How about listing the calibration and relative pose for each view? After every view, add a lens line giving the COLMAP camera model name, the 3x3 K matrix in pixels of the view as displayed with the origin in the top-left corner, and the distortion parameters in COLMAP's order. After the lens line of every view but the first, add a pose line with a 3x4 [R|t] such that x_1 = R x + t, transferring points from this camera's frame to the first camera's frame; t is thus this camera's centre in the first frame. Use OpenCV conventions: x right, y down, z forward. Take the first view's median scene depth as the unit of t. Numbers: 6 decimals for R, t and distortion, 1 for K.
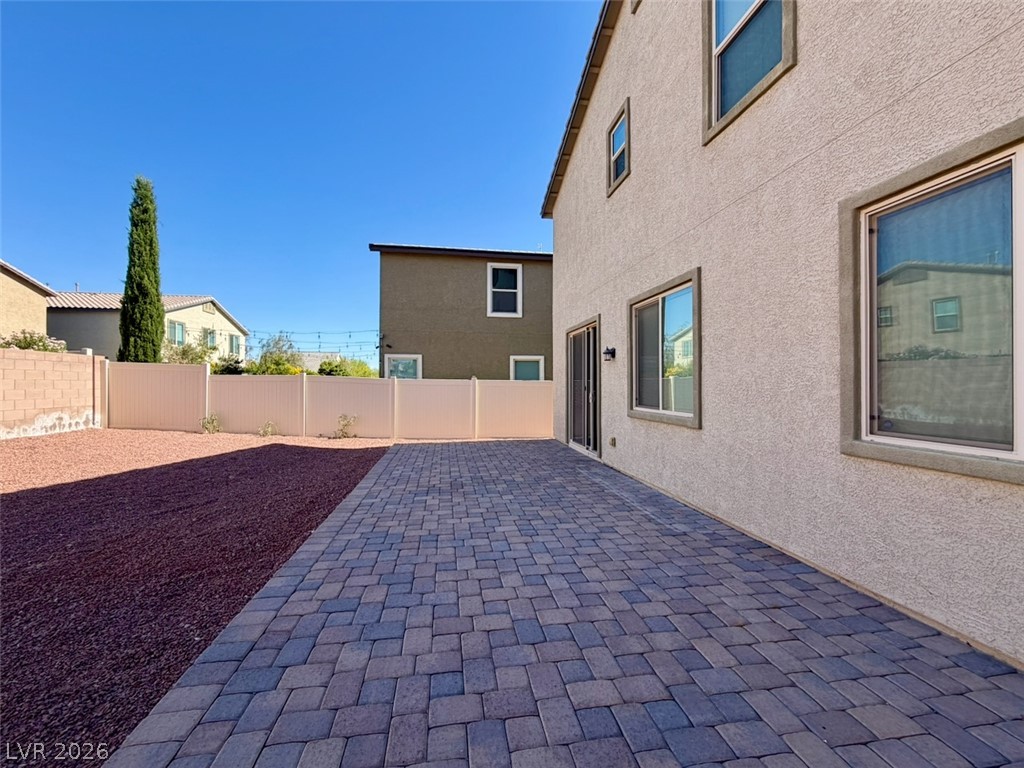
lens RADIAL K [[413.3, 0, 509.3], [0, 413.3, 385.6], [0, 0, 1]] dist [-0.000647, -0.000370]
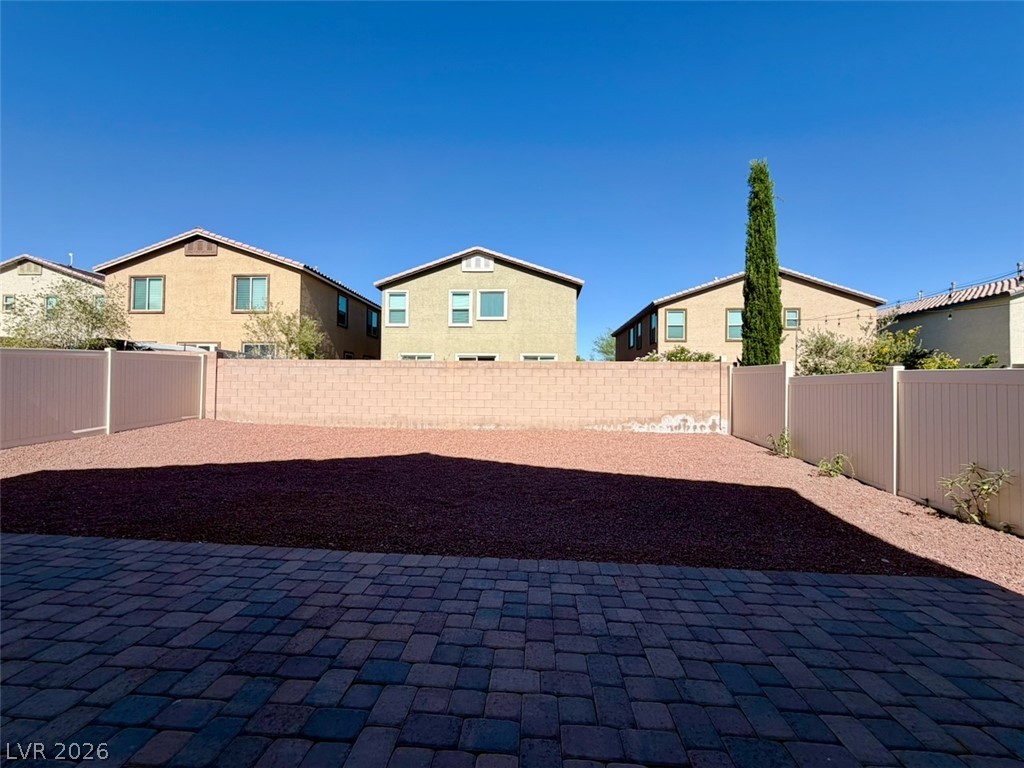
lens RADIAL K [[413.3, 0, 510.9], [0, 413.3, 380.1], [0, 0, 1]] dist [-0.000647, -0.000370]
pose [[-0.219522, -0.029003, -0.975176, 0.099874], [-0.013556, 0.999552, -0.026677, 0.006317], [0.975513, 0.007364, -0.219817, 0.720222]]
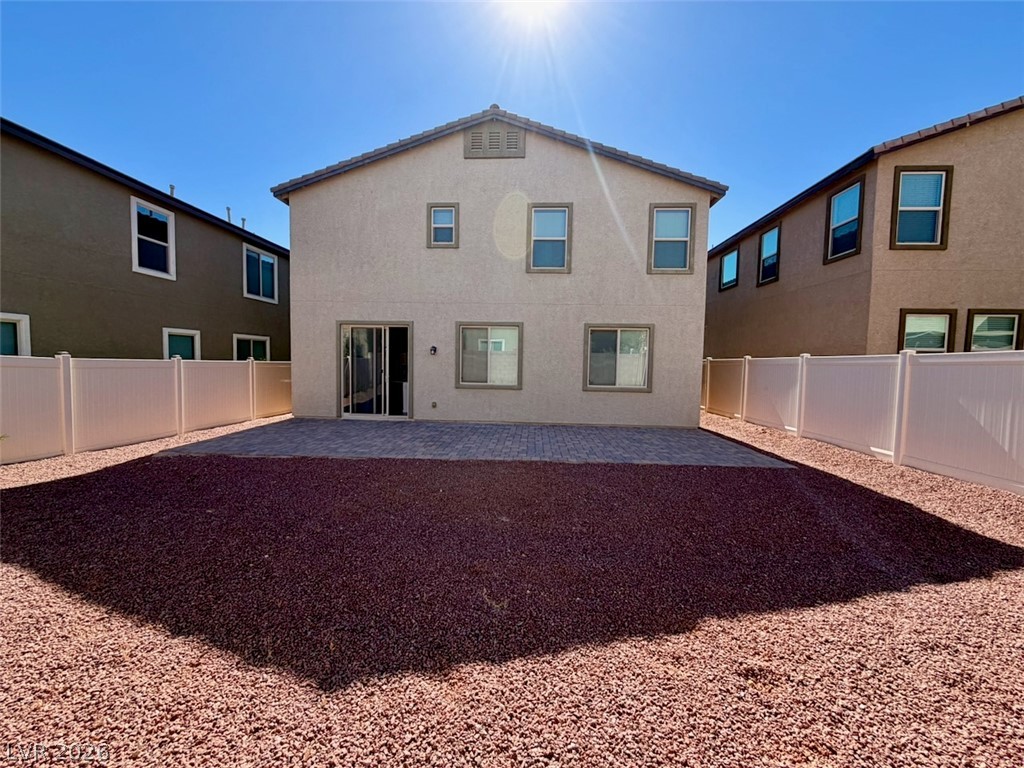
lens RADIAL K [[413.3, 0, 505.3], [0, 413.3, 382.5], [0, 0, 1]] dist [-0.000647, -0.000370]
pose [[0.192185, -0.054480, 0.979845, -0.861092], [-0.017525, 0.998108, 0.058932, -0.034457], [-0.981202, -0.028498, 0.190867, 0.281509]]
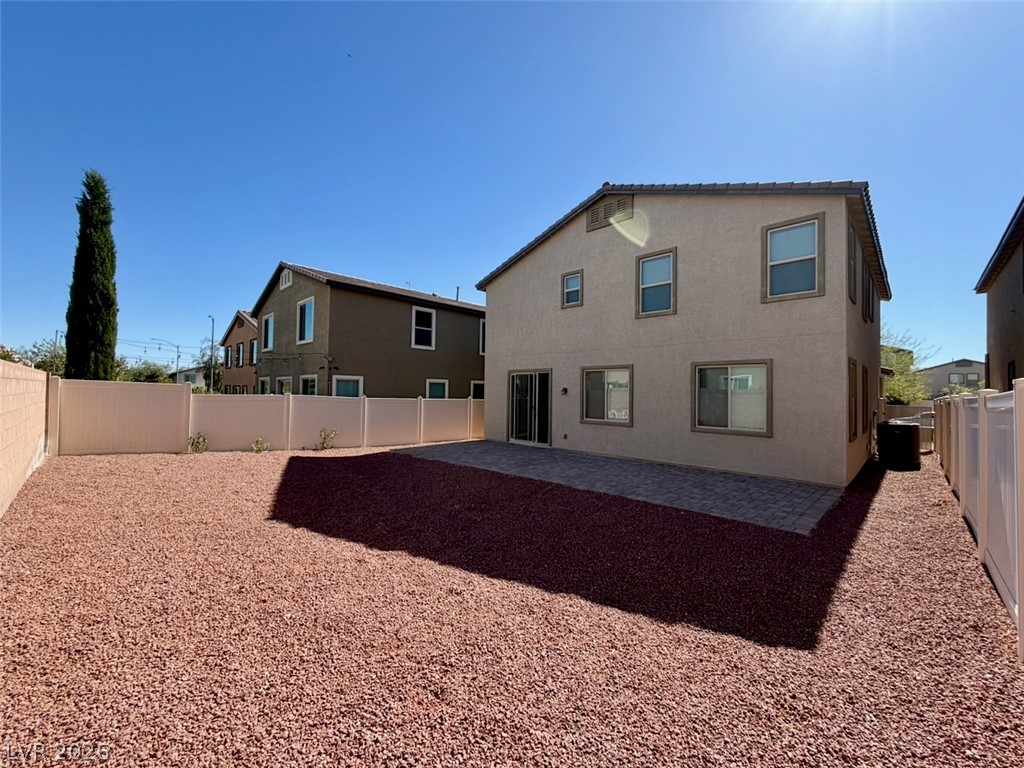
lens RADIAL K [[413.3, 0, 514.1], [0, 413.3, 385.7], [0, 0, 1]] dist [-0.000647, -0.000370]
pose [[0.794276, 0.021799, 0.607166, -0.758015], [-0.014547, 0.999752, -0.016864, -0.044080], [-0.607383, 0.004562, 0.794396, -0.269916]]
